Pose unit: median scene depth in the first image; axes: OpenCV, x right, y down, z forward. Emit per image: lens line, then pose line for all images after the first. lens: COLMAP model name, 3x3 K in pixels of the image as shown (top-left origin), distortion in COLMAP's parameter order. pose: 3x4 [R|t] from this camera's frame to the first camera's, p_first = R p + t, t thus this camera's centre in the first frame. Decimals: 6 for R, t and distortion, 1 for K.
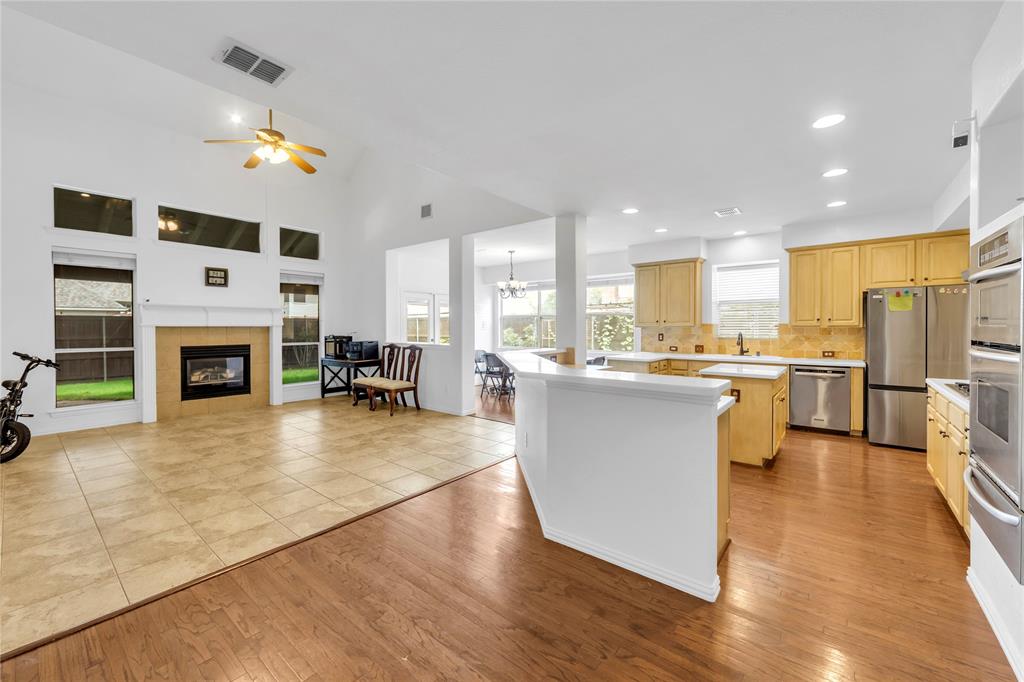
lens RADIAL K [[405.9, 0, 506.4], [0, 405.9, 327.2], [0, 0, 1]] dist [-0.006759, 0.001127]
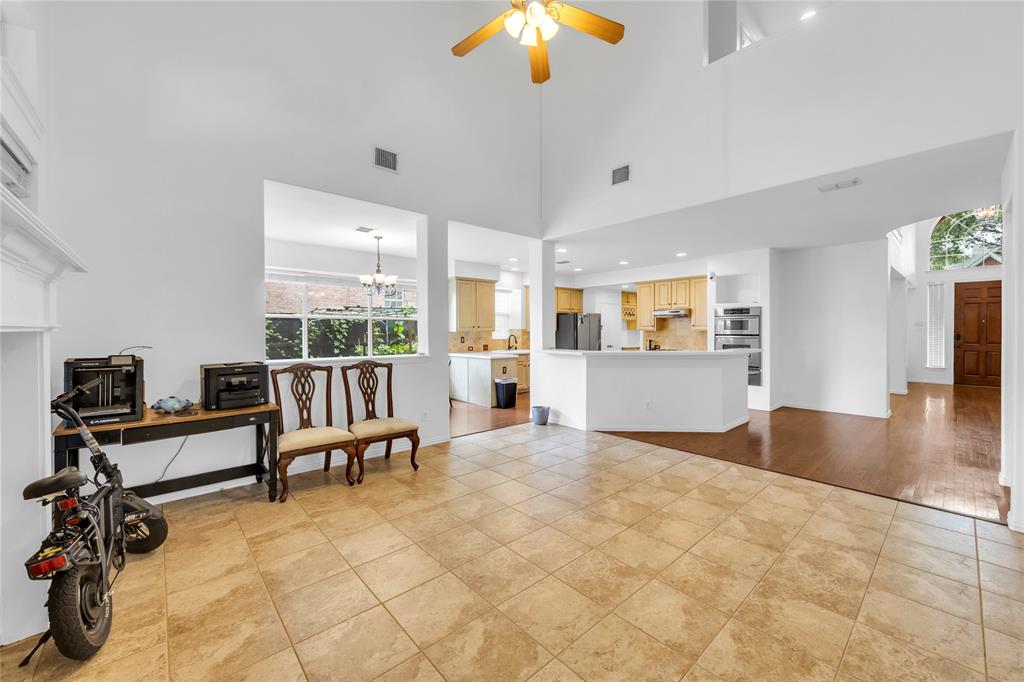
lens RADIAL K [[405.9, 0, 517.2], [0, 405.9, 333.0], [0, 0, 1]] dist [-0.006759, 0.001127]
pose [[0.145821, -0.005116, 0.989298, -0.931703], [0.000473, 0.999987, 0.005102, -0.002254], [-0.989311, -0.000276, 0.145822, 0.769102]]
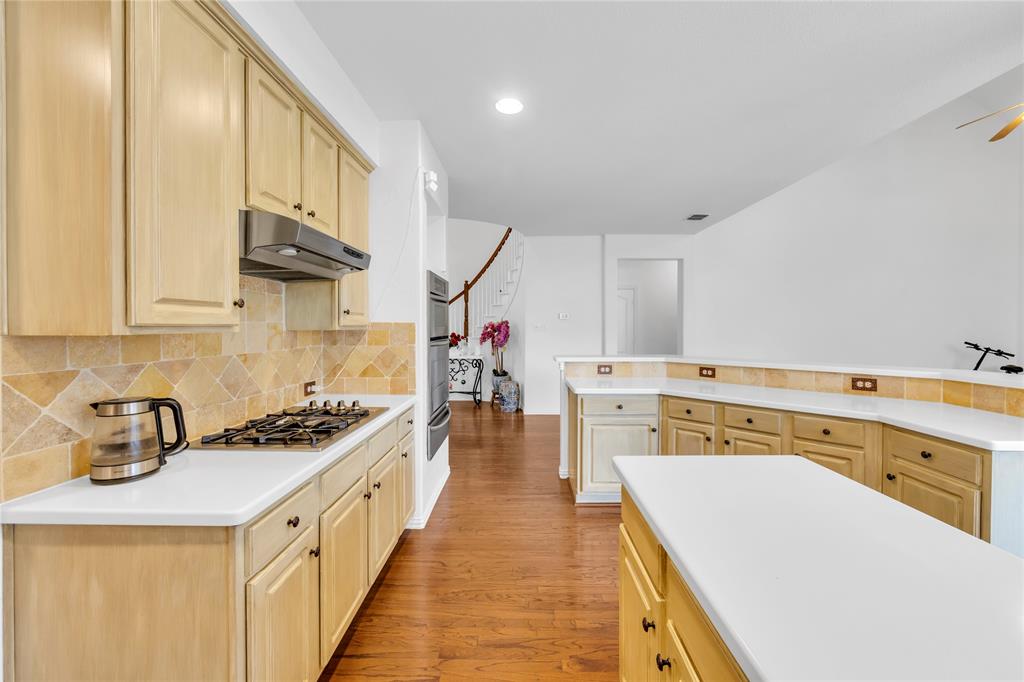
lens RADIAL K [[405.9, 0, 512.2], [0, 405.9, 337.5], [0, 0, 1]] dist [-0.006759, 0.001127]
pose [[-0.781137, 0.024636, -0.623873, 0.623026], [0.008959, 0.999561, 0.028254, -0.005854], [0.624295, 0.016481, -0.781015, 0.781927]]
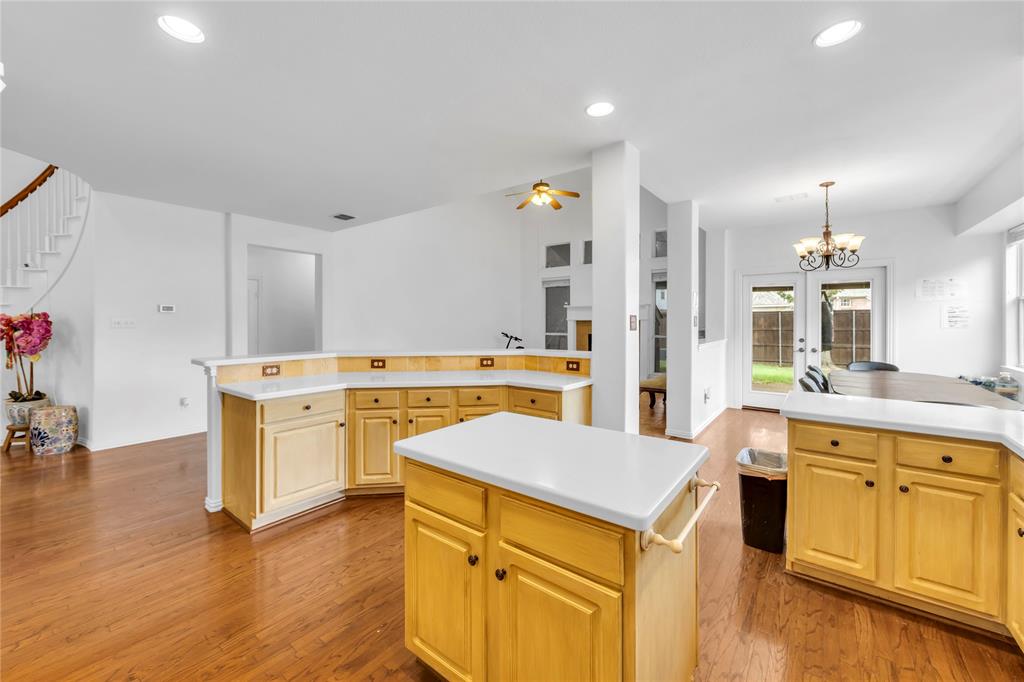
lens RADIAL K [[405.9, 0, 520.6], [0, 405.9, 329.8], [0, 0, 1]] dist [-0.006759, 0.001127]
pose [[0.044887, 0.024802, -0.998684, 0.683980], [0.003188, 0.999683, 0.024971, -0.005842], [0.998987, -0.004305, 0.044794, 0.705578]]
